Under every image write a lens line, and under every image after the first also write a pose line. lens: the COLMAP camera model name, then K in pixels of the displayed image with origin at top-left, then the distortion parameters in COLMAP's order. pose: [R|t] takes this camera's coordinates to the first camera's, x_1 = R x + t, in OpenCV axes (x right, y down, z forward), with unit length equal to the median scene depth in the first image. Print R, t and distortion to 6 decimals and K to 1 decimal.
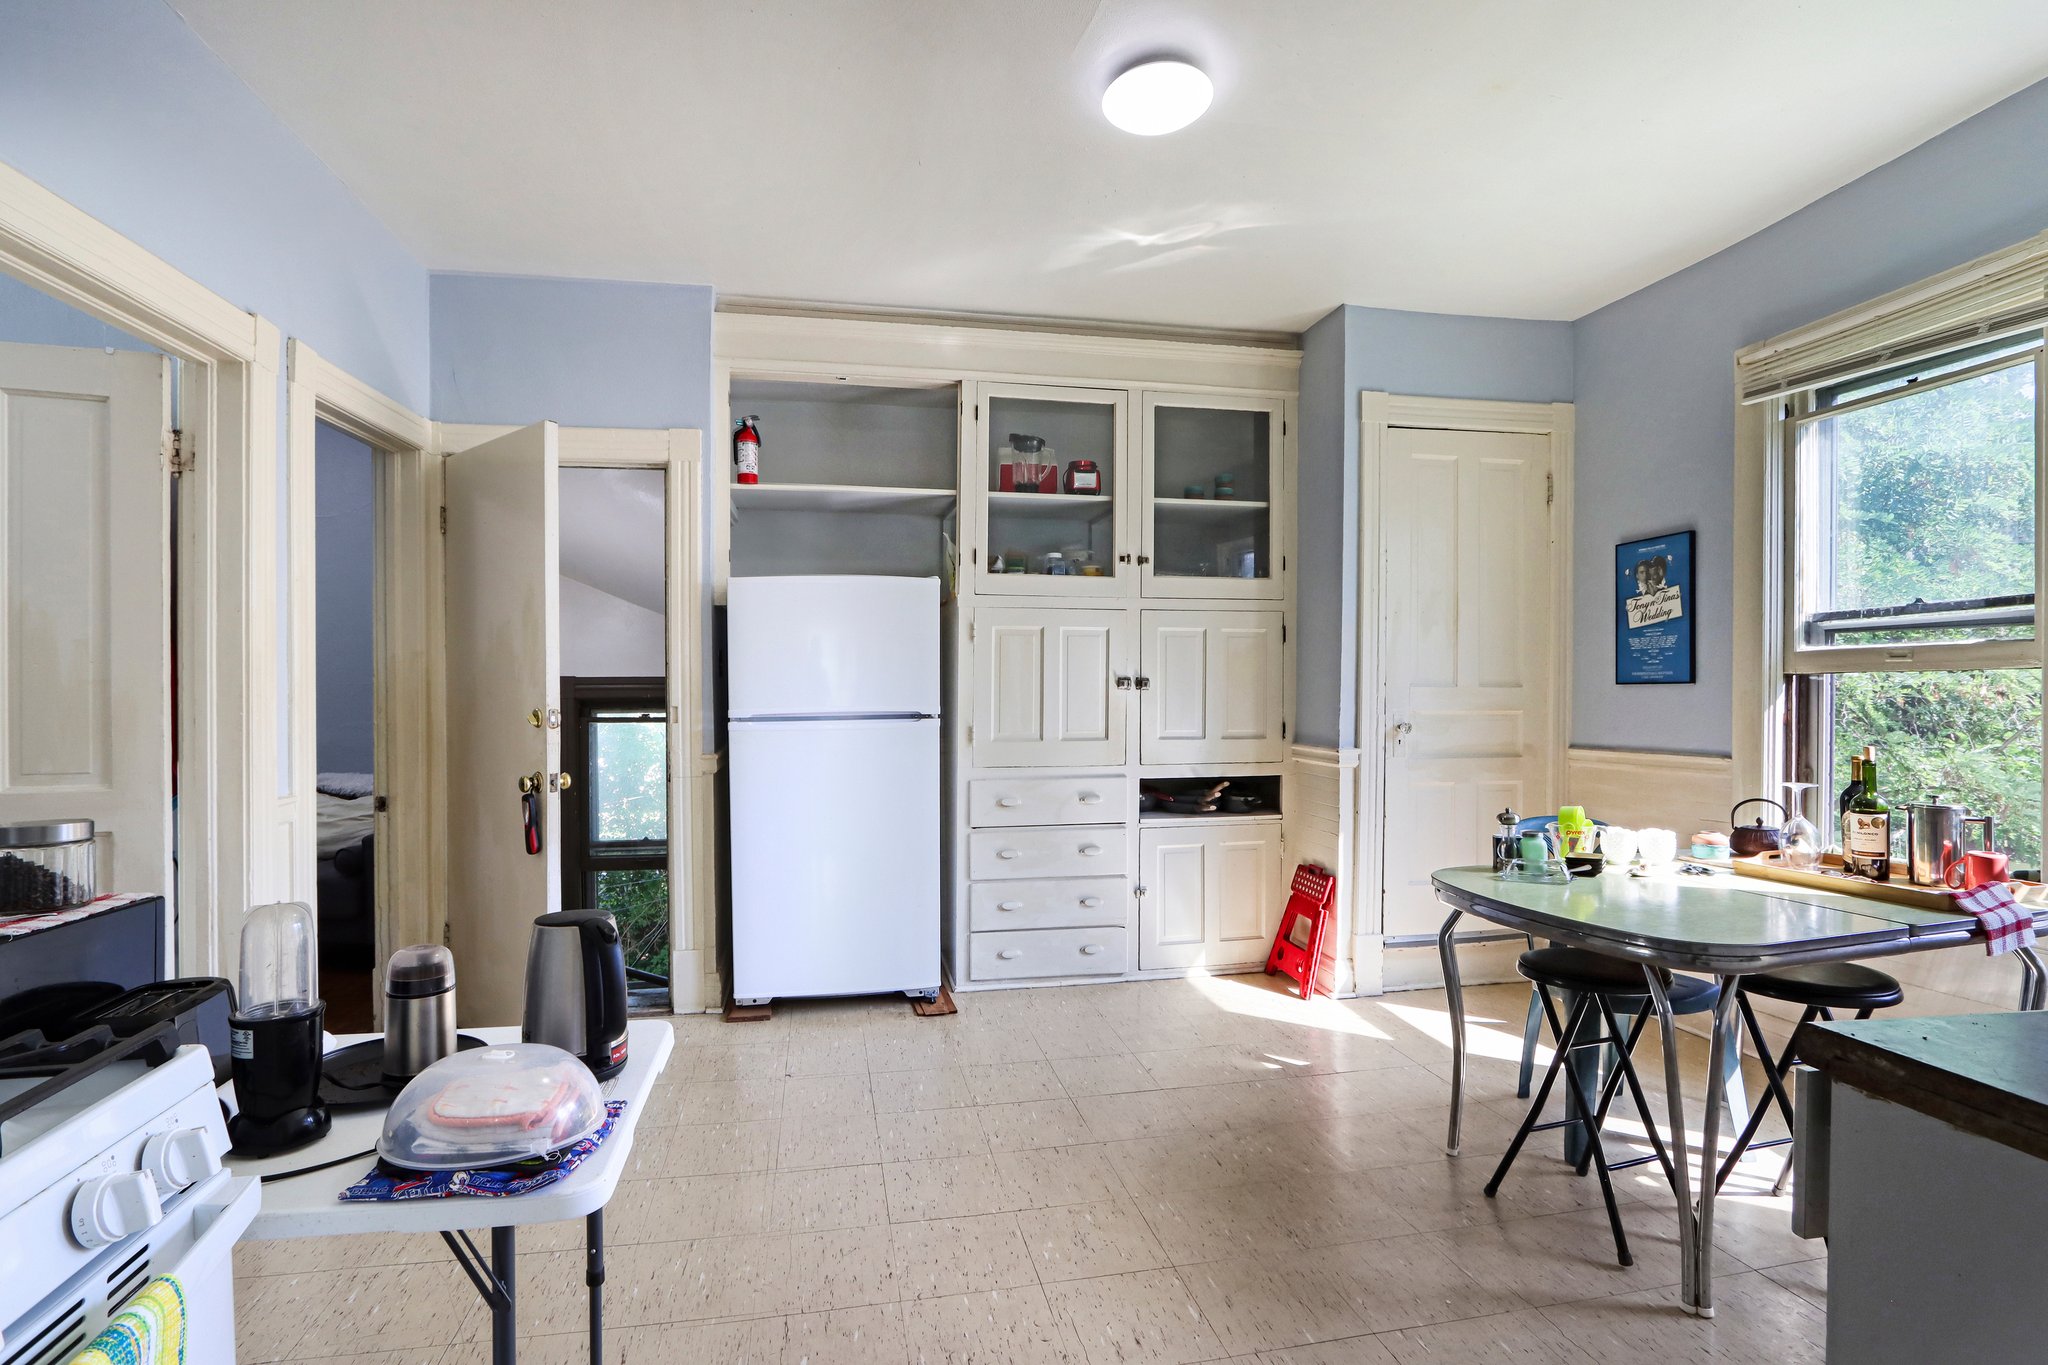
lens RADIAL K [[962.0, 0, 1001.9], [0, 962.0, 664.5], [0, 0, 1]] dist [-0.017870, 0.003989]
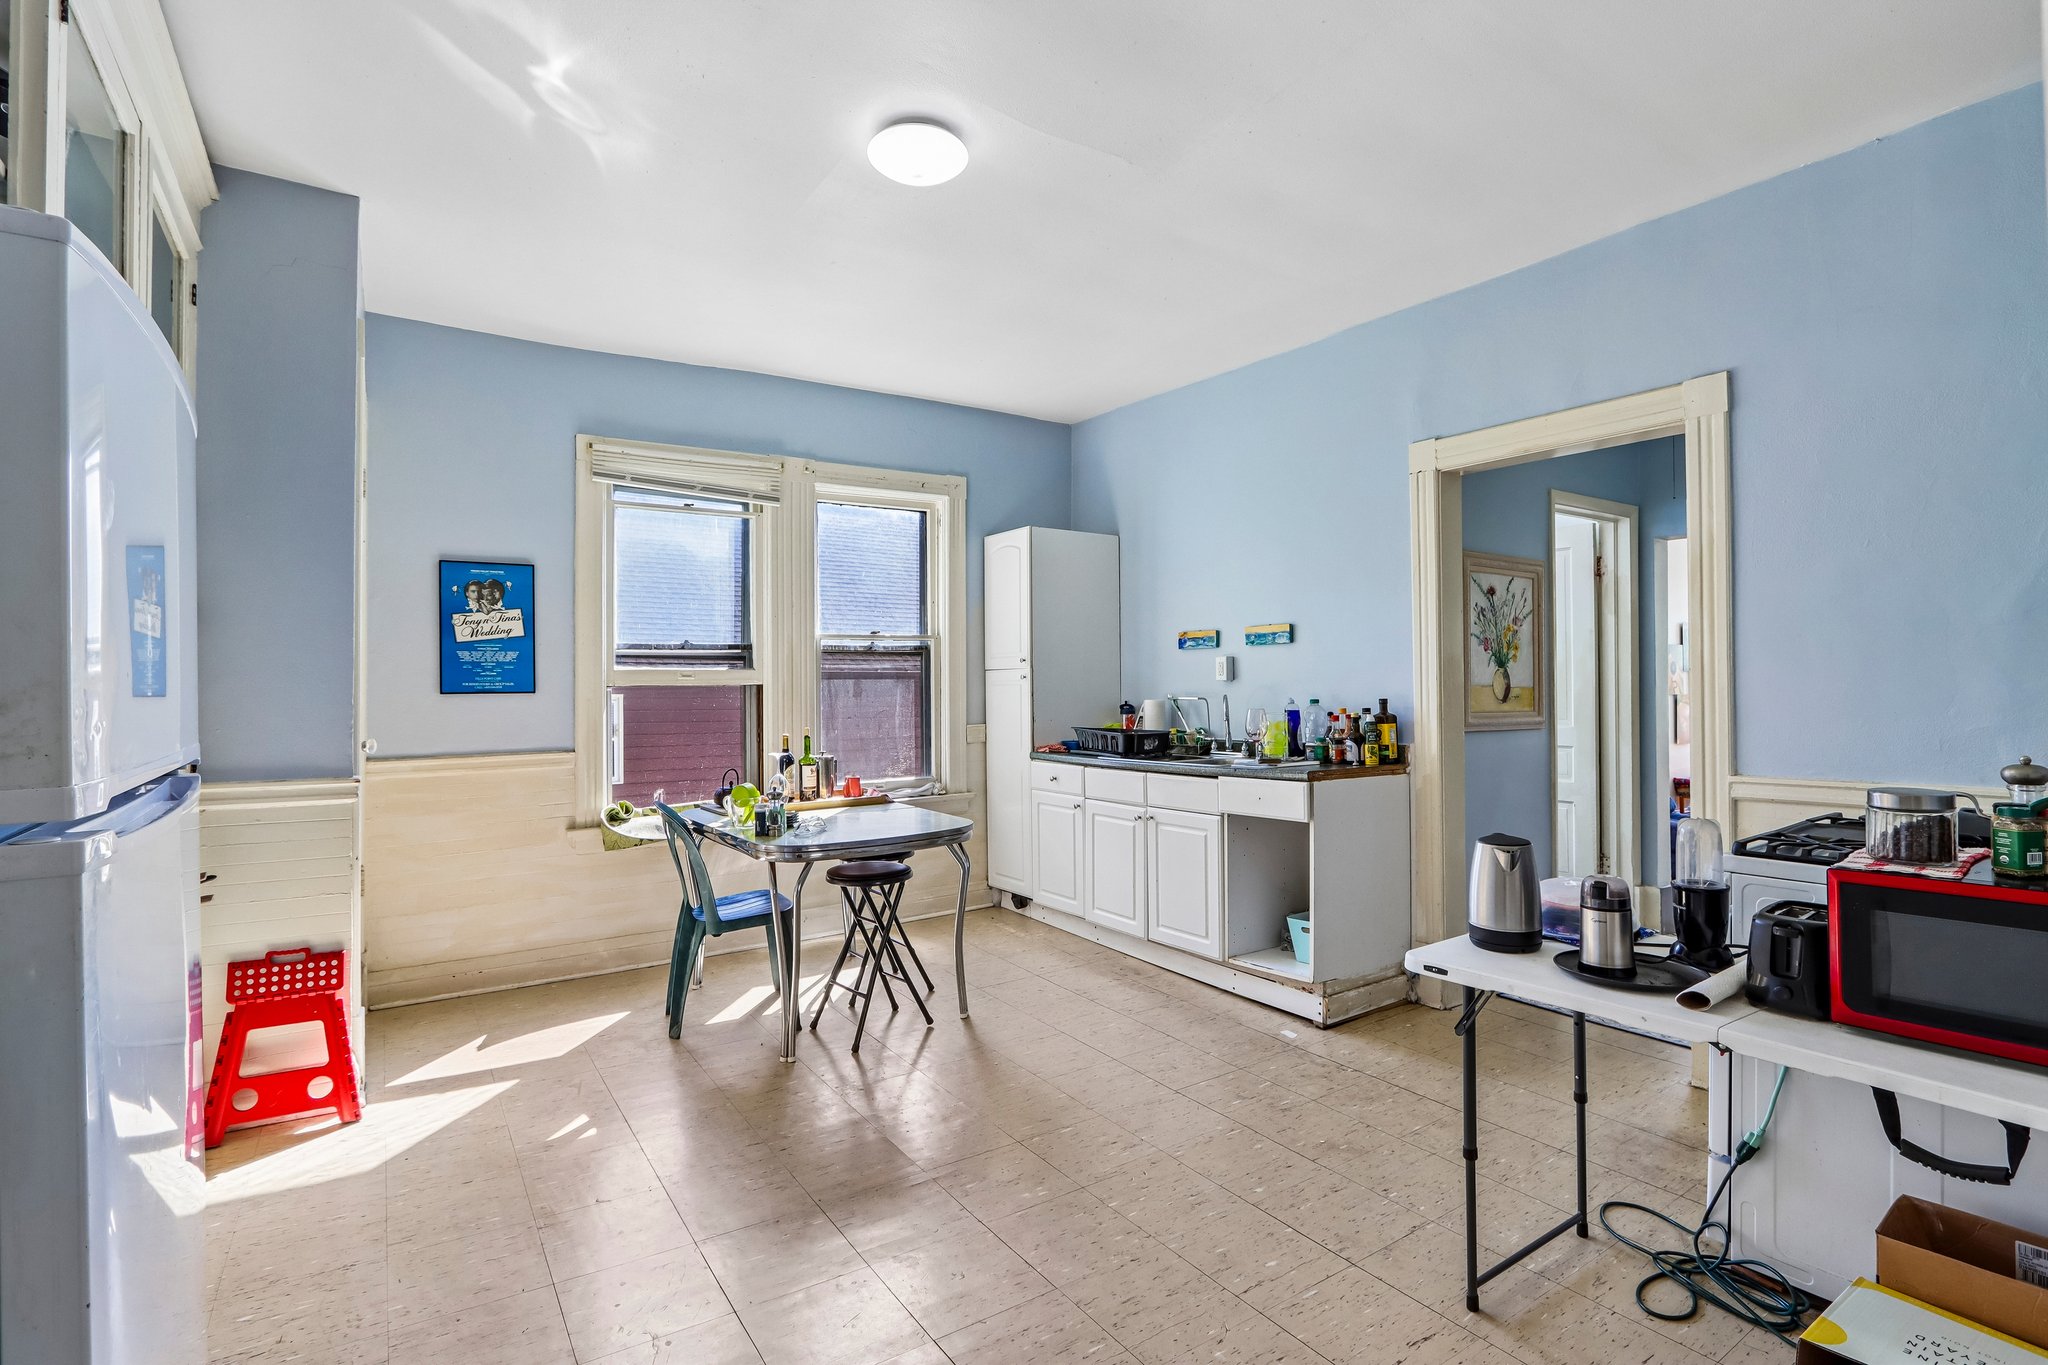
lens RADIAL K [[962.0, 0, 1022.1], [0, 962.0, 691.2], [0, 0, 1]] dist [-0.017870, 0.003989]
pose [[-0.419006, 0.006544, 0.907960, -0.536283], [-0.009666, 0.999885, -0.011667, 0.022487], [-0.907932, -0.013665, -0.418895, 0.797570]]
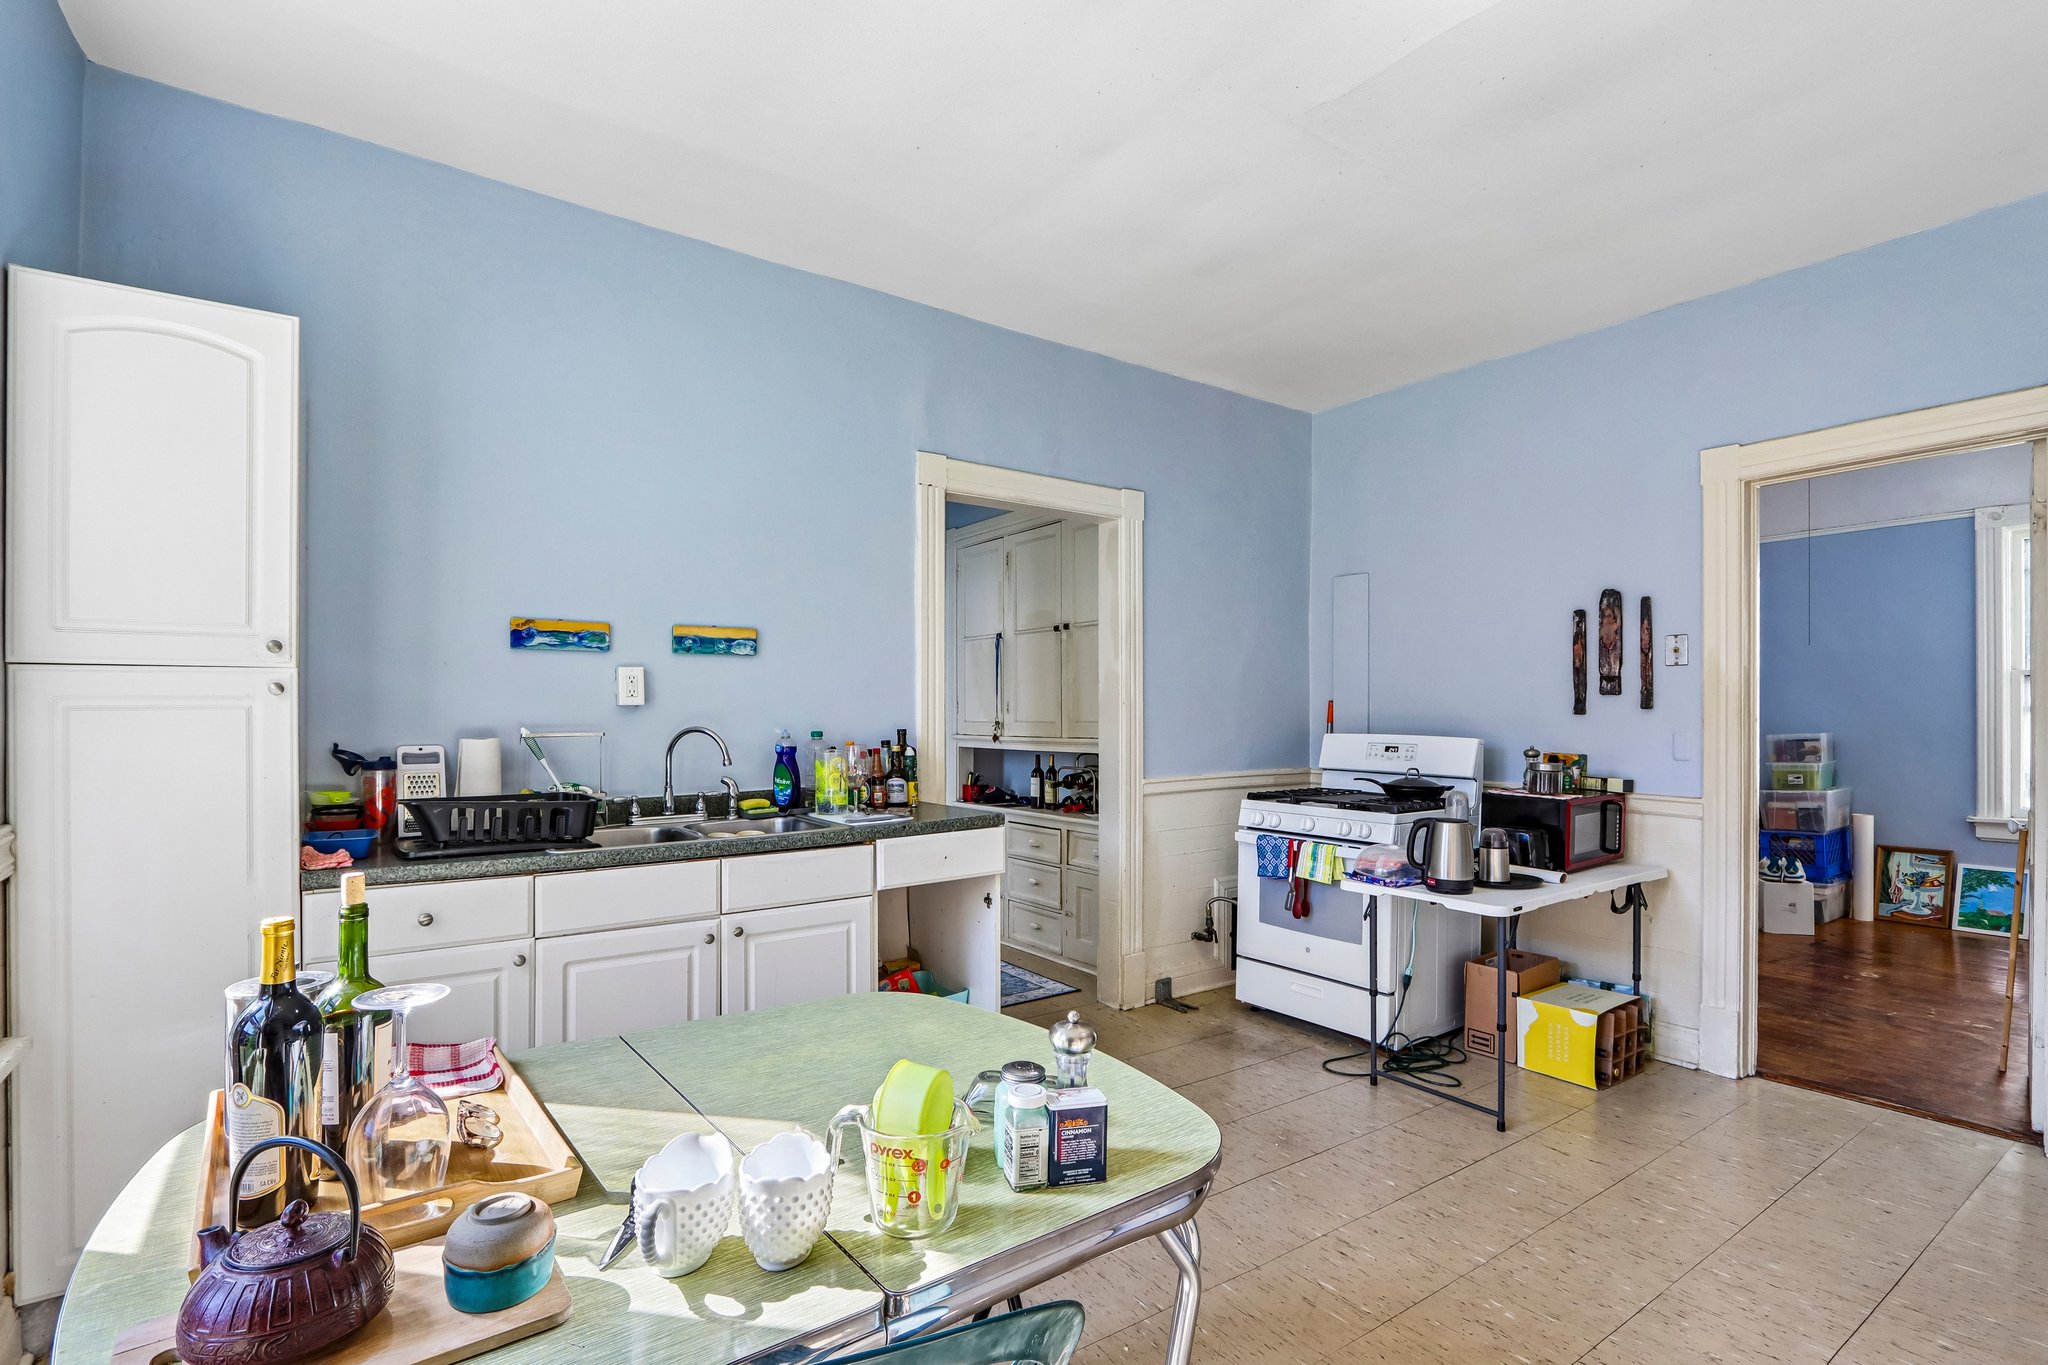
lens RADIAL K [[962.0, 0, 1040.3], [0, 962.0, 707.2], [0, 0, 1]] dist [-0.017870, 0.003989]
pose [[-0.892905, 0.002744, -0.450236, 0.471008], [0.014901, 0.999614, -0.023458, 0.017085], [0.449998, -0.027655, -0.892601, 0.887423]]
